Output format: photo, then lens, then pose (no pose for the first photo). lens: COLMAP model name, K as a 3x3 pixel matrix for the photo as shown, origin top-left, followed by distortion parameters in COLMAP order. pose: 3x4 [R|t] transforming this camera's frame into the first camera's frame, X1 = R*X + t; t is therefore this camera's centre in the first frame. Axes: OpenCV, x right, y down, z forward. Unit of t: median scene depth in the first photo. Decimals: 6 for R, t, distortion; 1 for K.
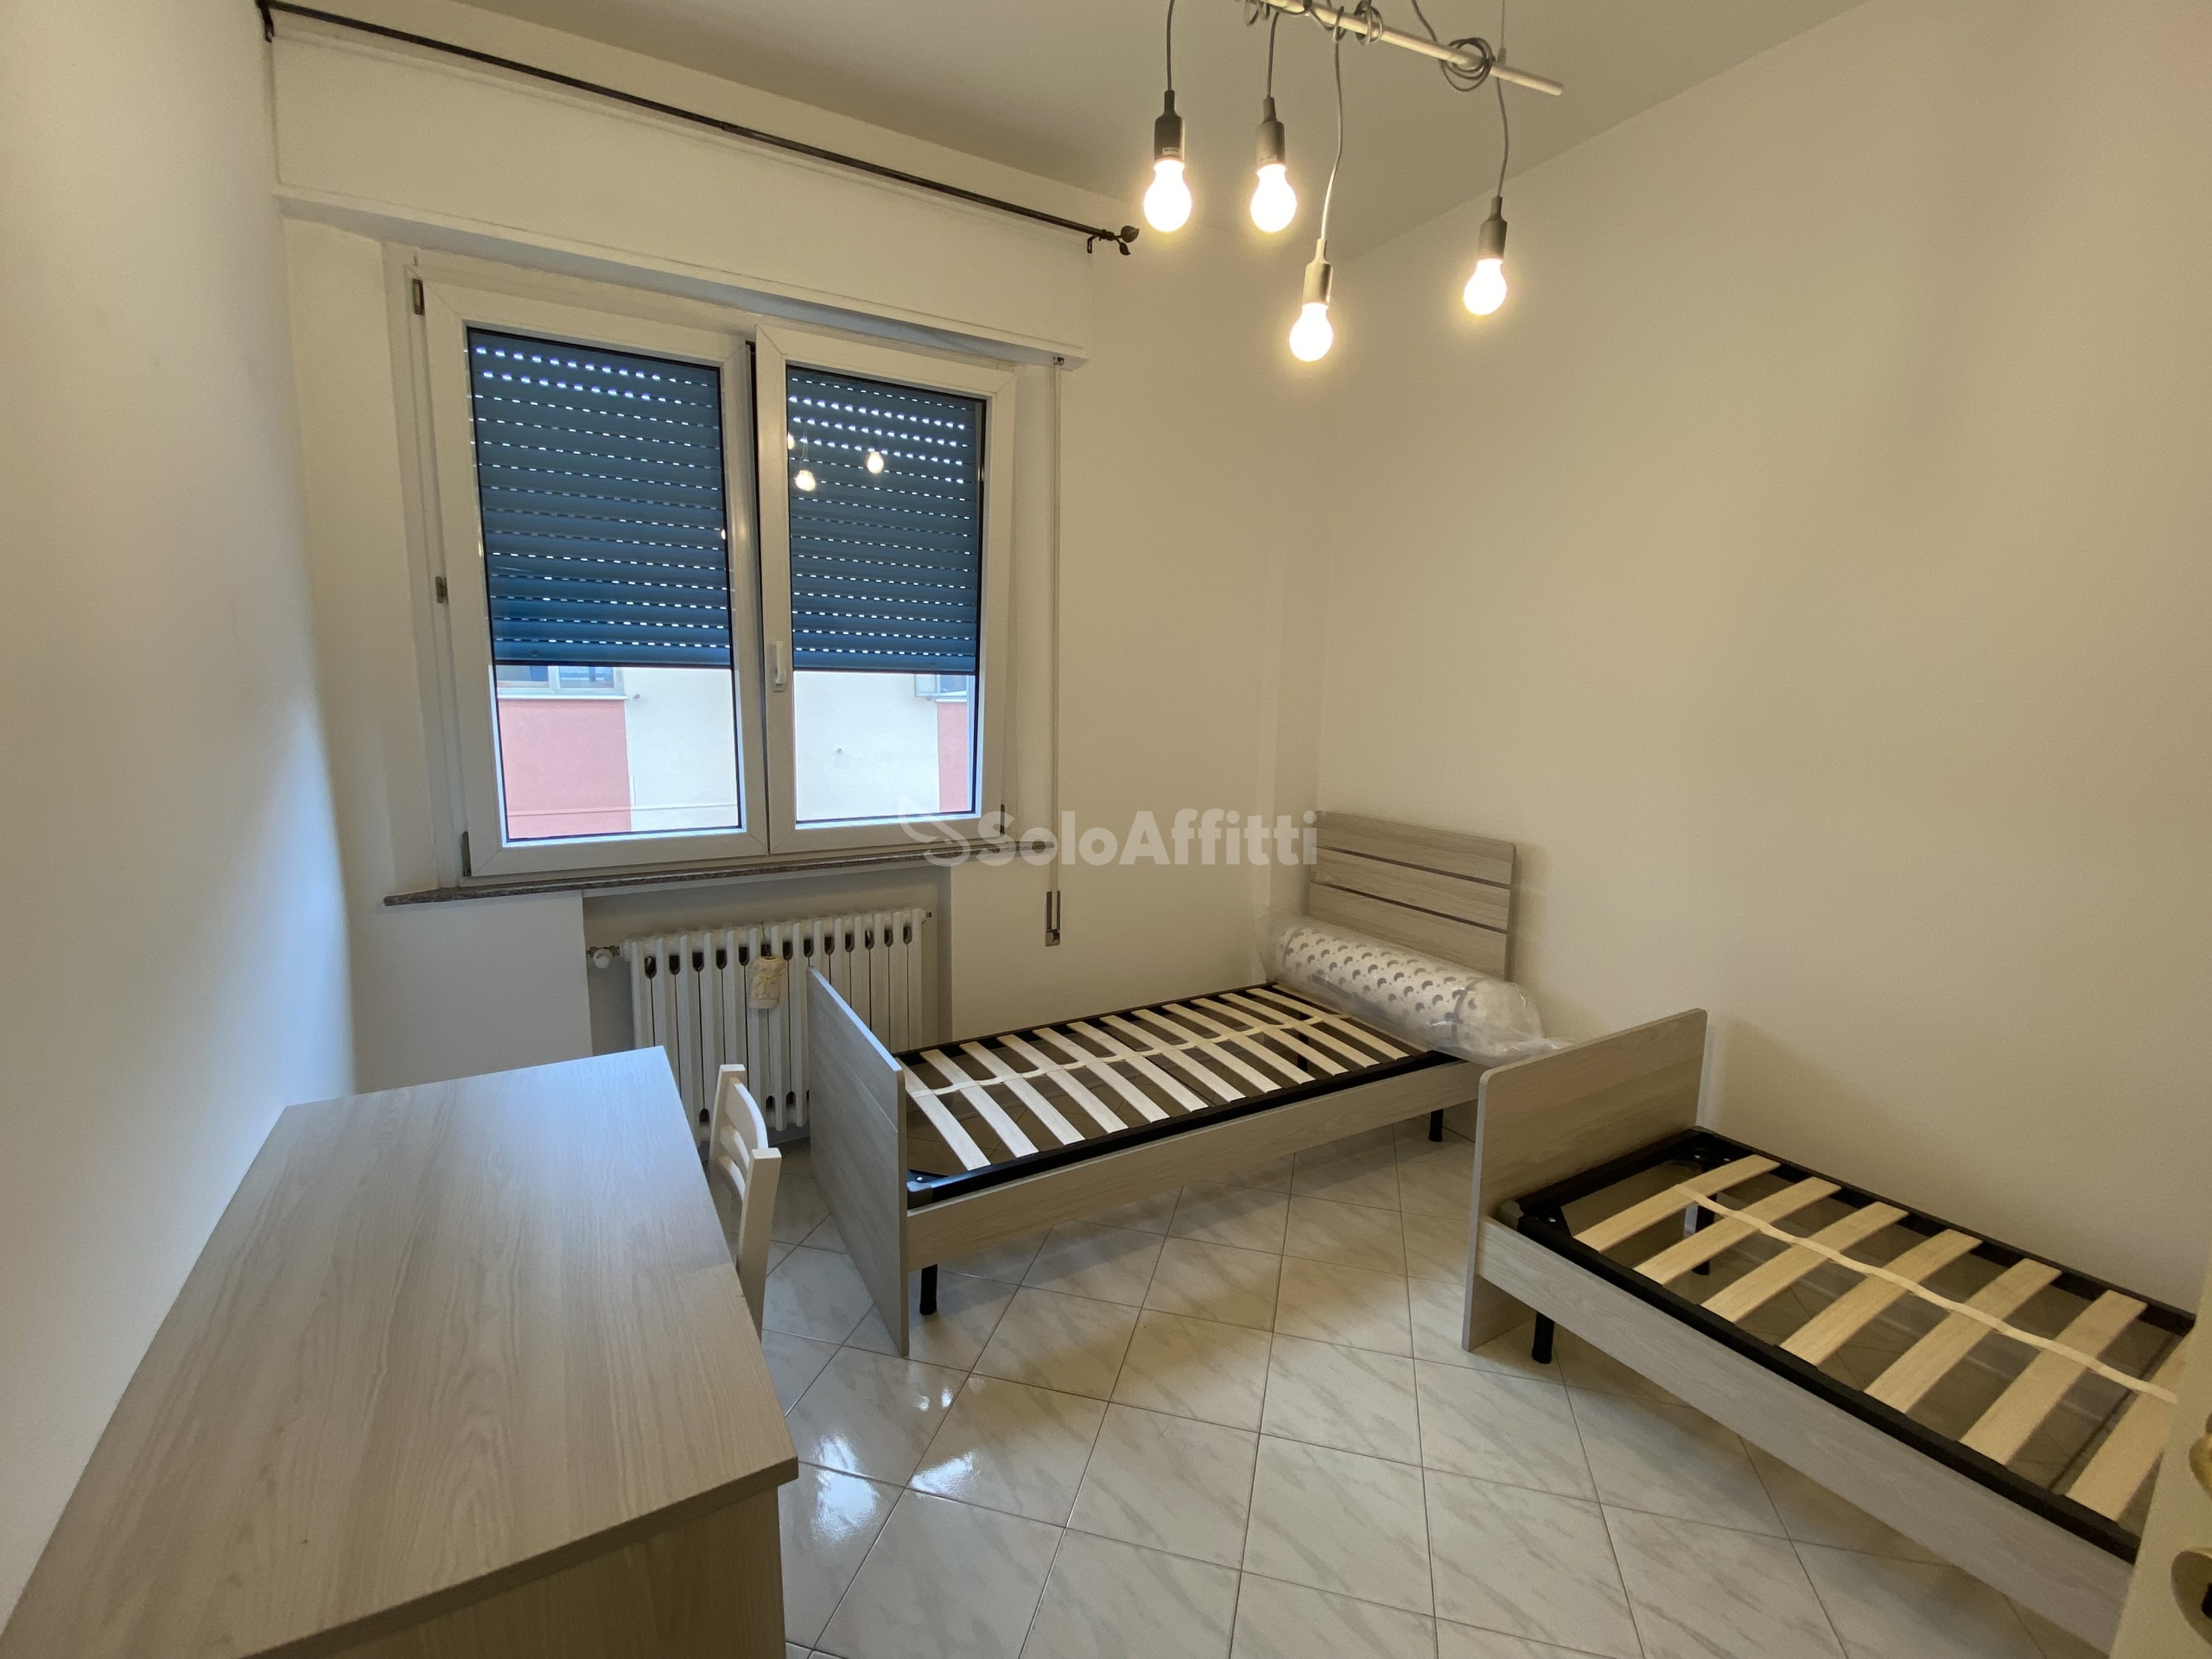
lens RADIAL K [[931.3, 0, 1096.9], [0, 931.3, 822.9], [0, 0, 1]] dist [0.047884, -0.026888]
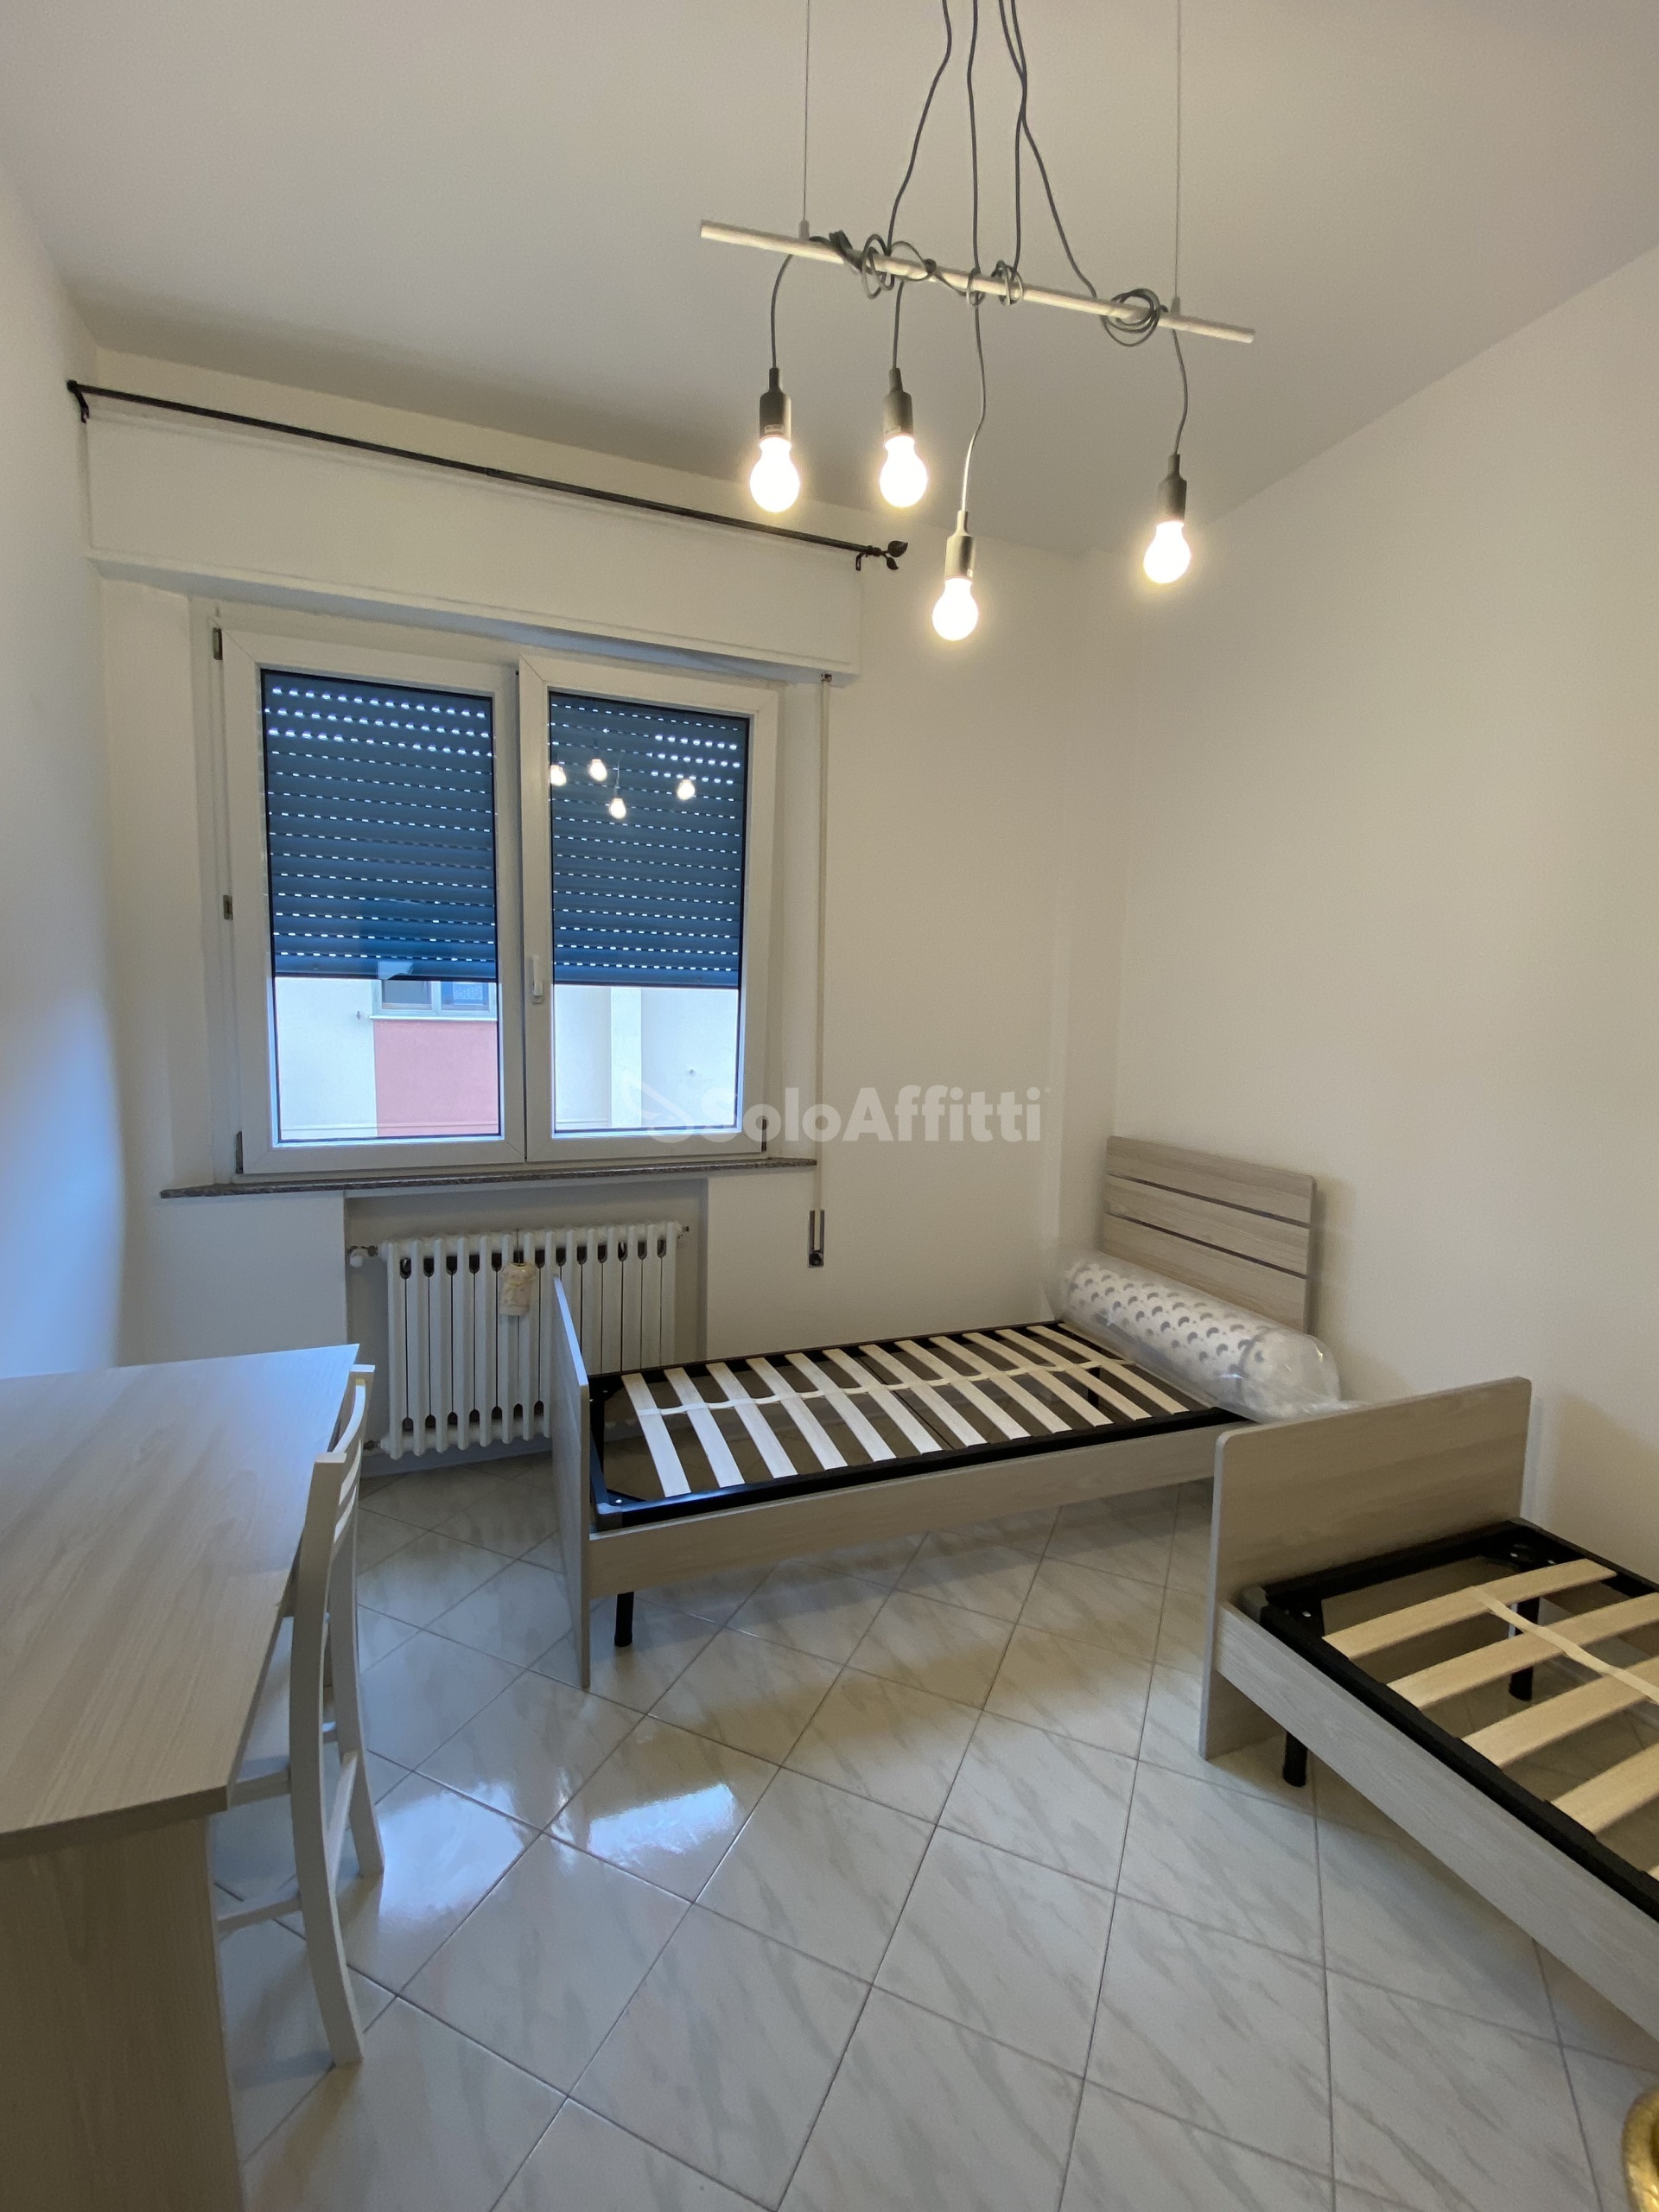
lens RADIAL K [[931.3, 0, 821.3], [0, 931.3, 1098.5], [0, 0, 1]] dist [0.047884, -0.026888]
pose [[0.987290, 0.020318, -0.157627, 0.151146], [-0.028955, 0.998191, -0.052688, 0.009872], [0.156272, 0.056582, 0.986092, 0.050874]]
